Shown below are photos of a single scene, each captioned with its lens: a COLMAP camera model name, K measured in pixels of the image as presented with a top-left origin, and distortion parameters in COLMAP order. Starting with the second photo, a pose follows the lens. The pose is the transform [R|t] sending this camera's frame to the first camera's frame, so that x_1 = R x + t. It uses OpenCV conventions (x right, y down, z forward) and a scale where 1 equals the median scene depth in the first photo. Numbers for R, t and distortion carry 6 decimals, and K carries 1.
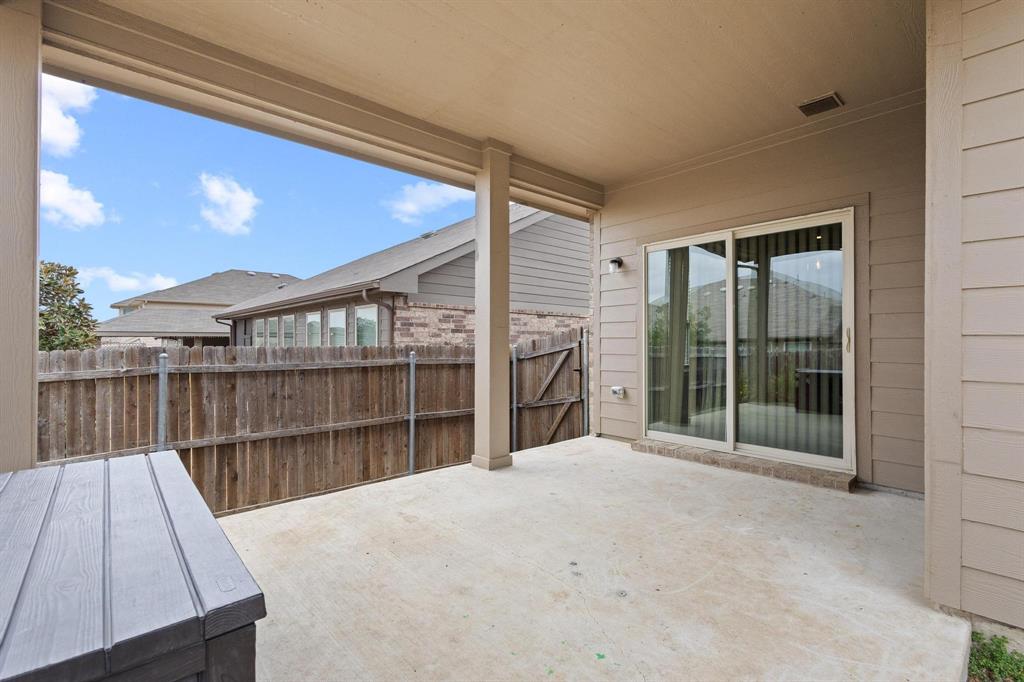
lens RADIAL K [[468.1, 0, 512.3], [0, 468.1, 342.8], [0, 0, 1]] dist [0.005509, -0.000997]
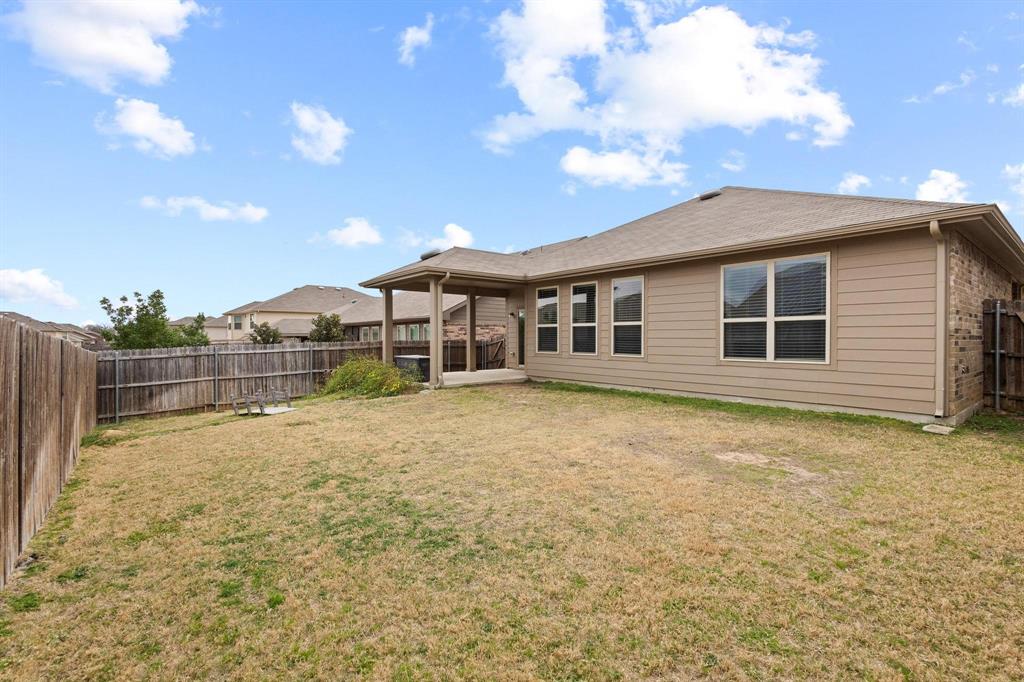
lens RADIAL K [[468.1, 0, 504.9], [0, 468.1, 341.3], [0, 0, 1]] dist [0.005509, -0.000997]
pose [[0.998189, -0.000907, -0.060145, 0.278626], [0.001231, 0.999985, 0.005351, -0.000753], [0.060139, -0.005415, 0.998175, -1.703728]]
